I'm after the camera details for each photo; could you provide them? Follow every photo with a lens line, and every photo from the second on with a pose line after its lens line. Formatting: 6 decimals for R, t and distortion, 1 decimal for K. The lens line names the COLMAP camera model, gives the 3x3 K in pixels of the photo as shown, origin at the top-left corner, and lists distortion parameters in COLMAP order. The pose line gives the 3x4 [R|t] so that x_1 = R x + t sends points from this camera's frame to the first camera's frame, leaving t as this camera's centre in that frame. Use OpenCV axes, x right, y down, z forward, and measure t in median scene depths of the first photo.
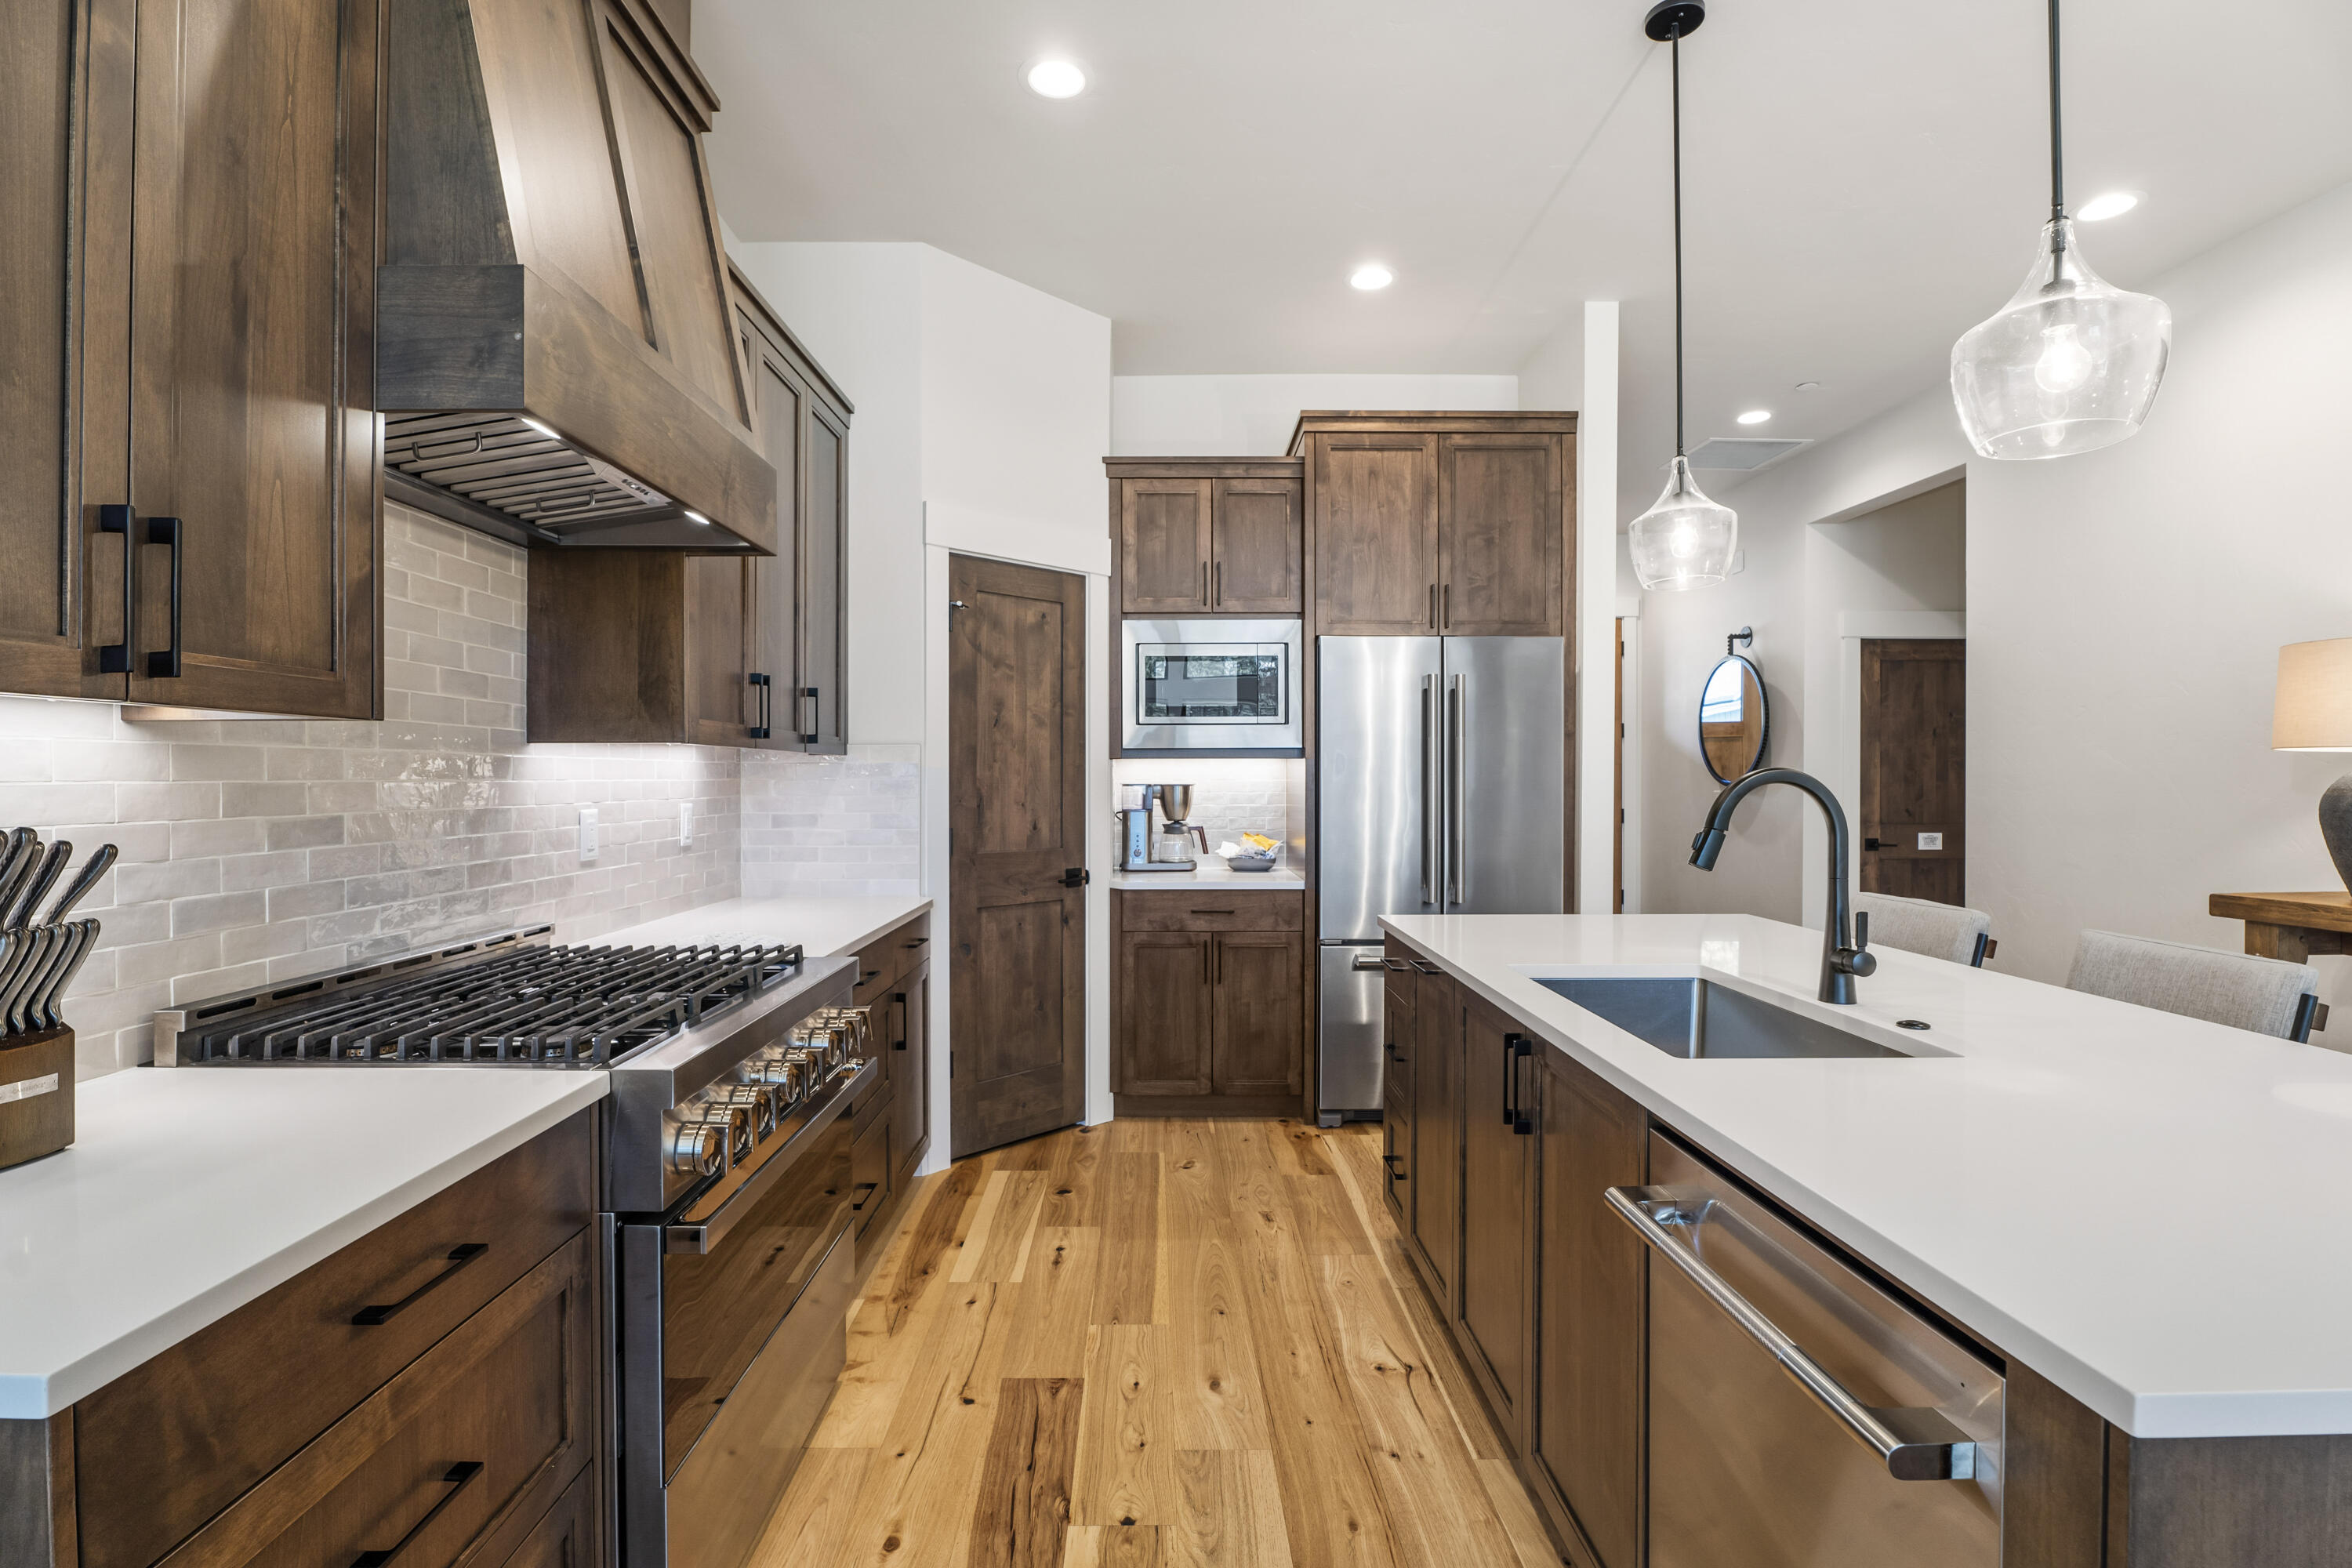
lens RADIAL K [[1080.0, 0, 1192.2], [0, 1080.0, 788.4], [0, 0, 1]] dist [-0.013588, 0.000141]
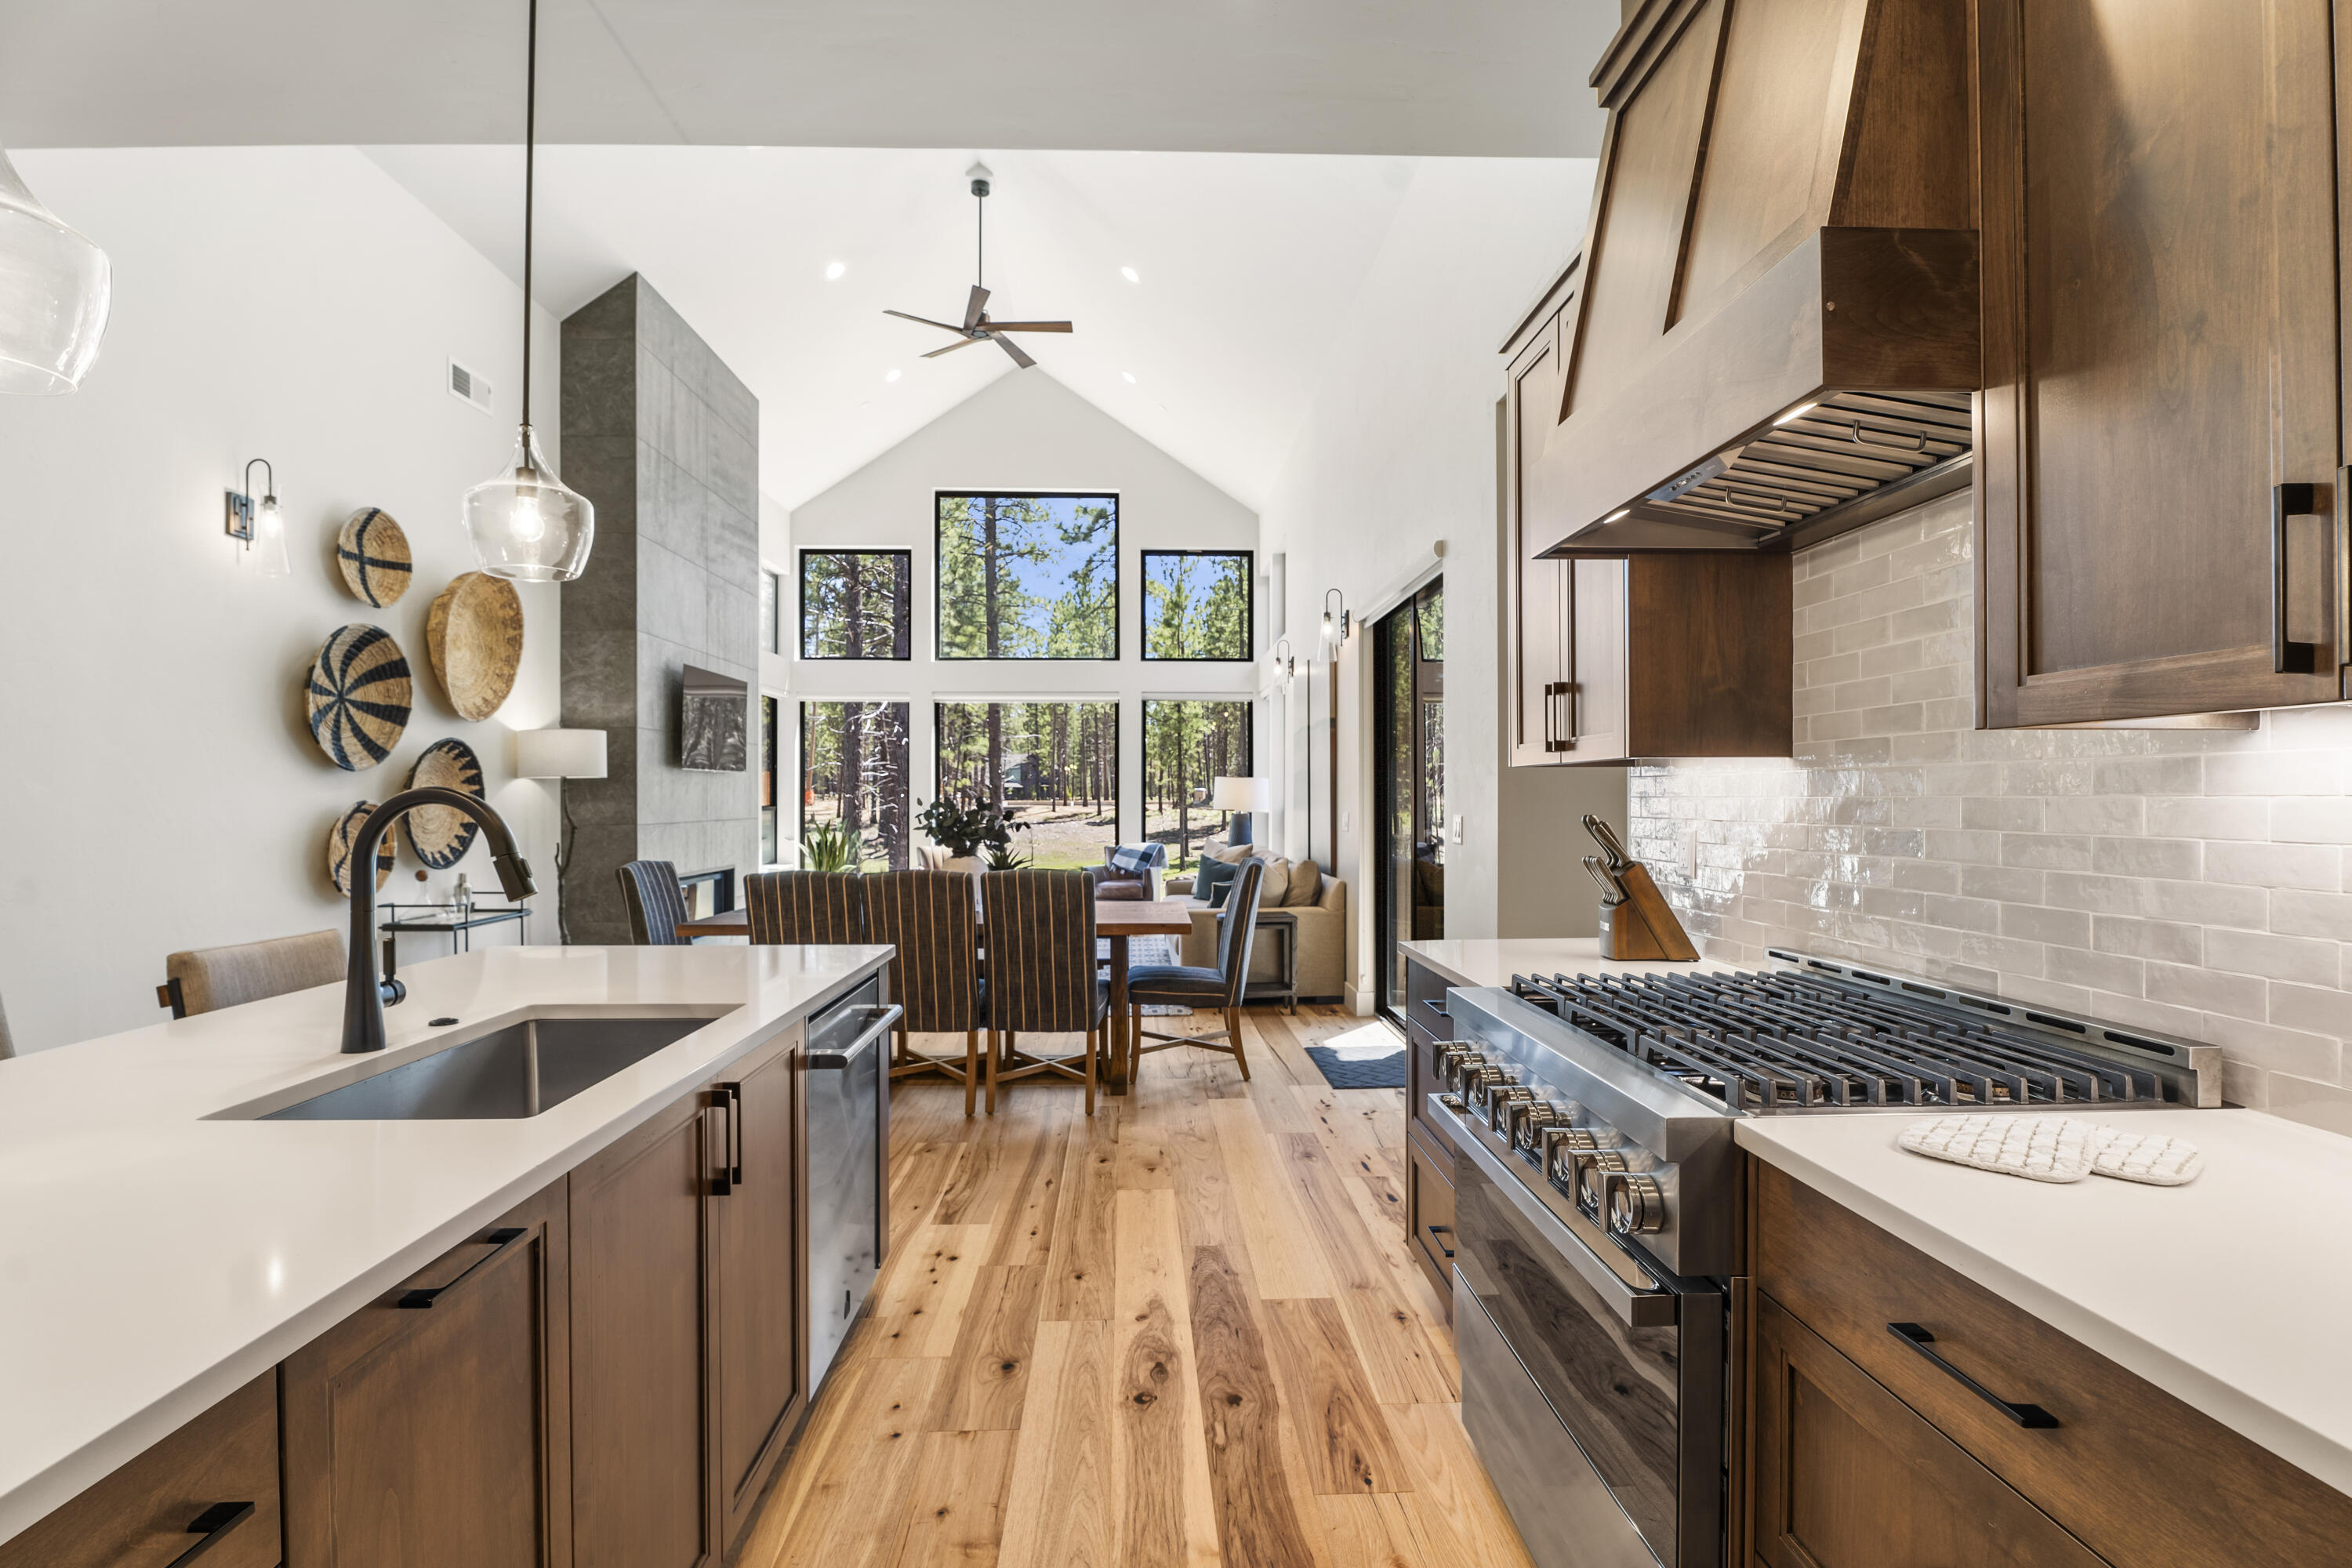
lens RADIAL K [[1080.0, 0, 1192.2], [0, 1080.0, 788.4], [0, 0, 1]] dist [-0.013588, 0.000141]
pose [[-0.999567, 0.004034, -0.029134, -0.049148], [0.003995, 0.999991, 0.001411, -0.012754], [0.029139, 0.001294, -0.999575, 1.347946]]
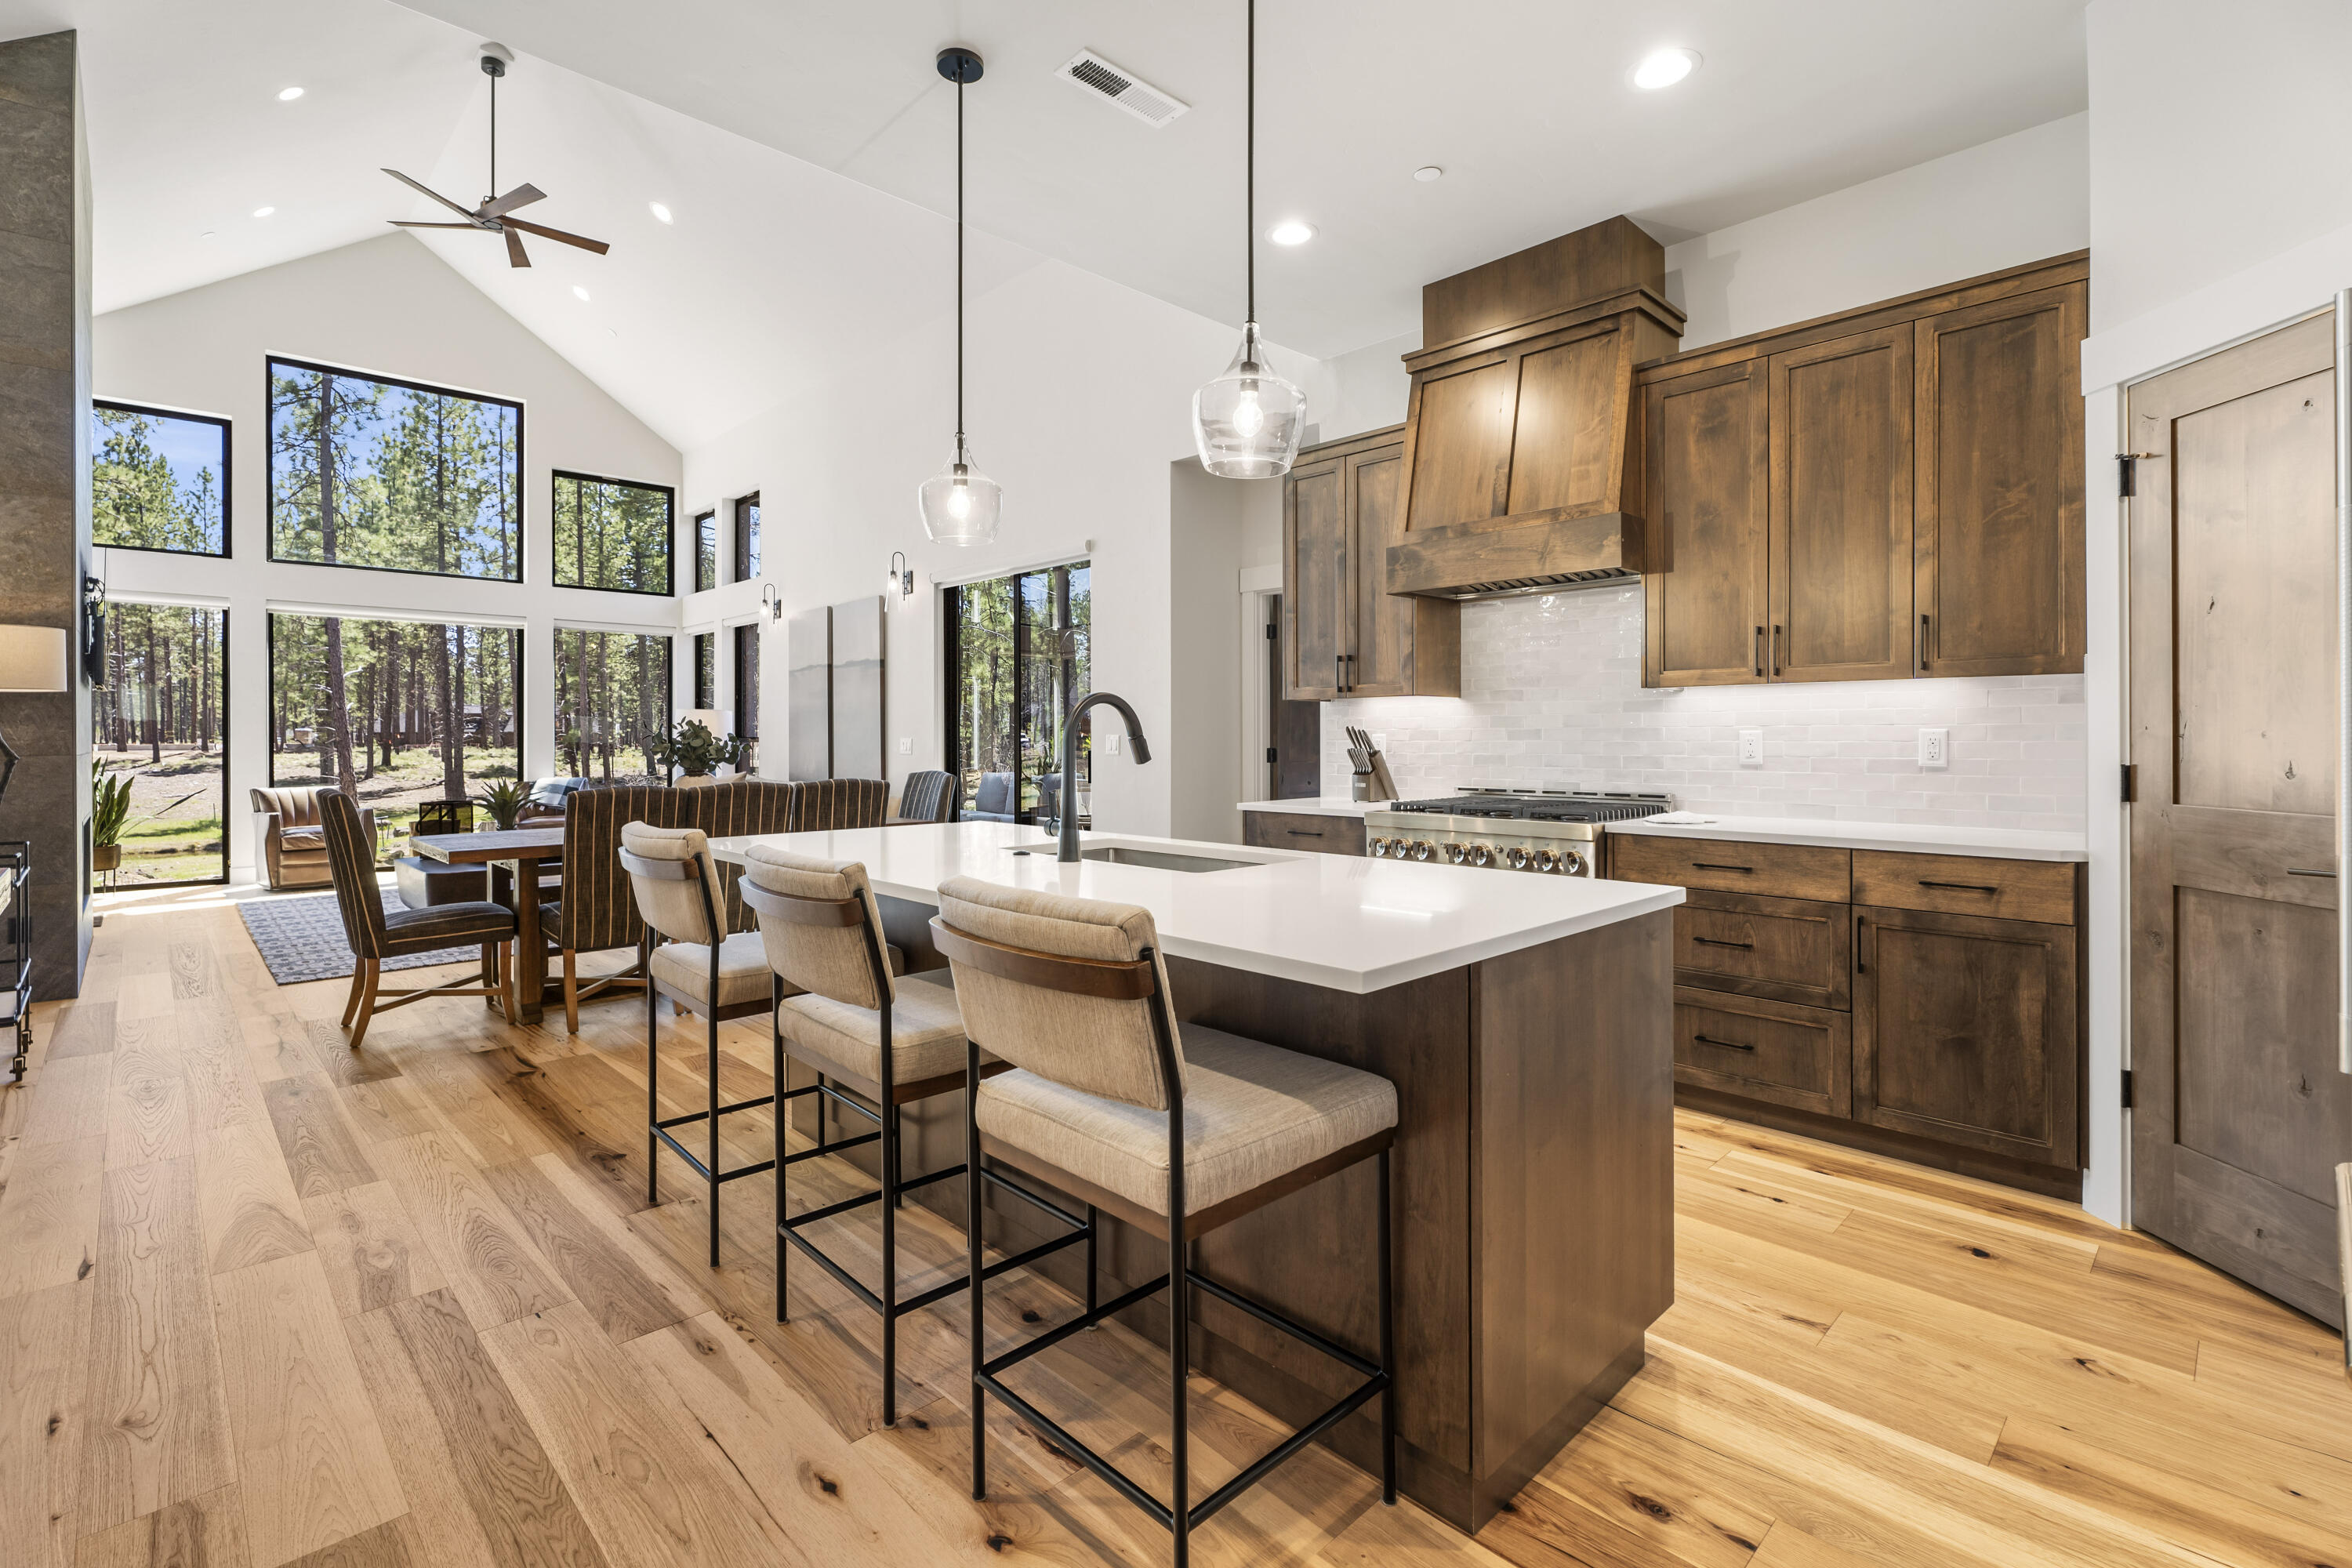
lens RADIAL K [[1031.9, 0, 1148.1], [0, 1031.9, 731.6], [0, 0, 1]] dist [0.018119, -0.008998]
pose [[-0.743095, -0.000180, -0.669186, 0.998307], [-0.002485, 0.999994, 0.002491, 0.019426], [0.669181, 0.003514, -0.743091, 1.460533]]
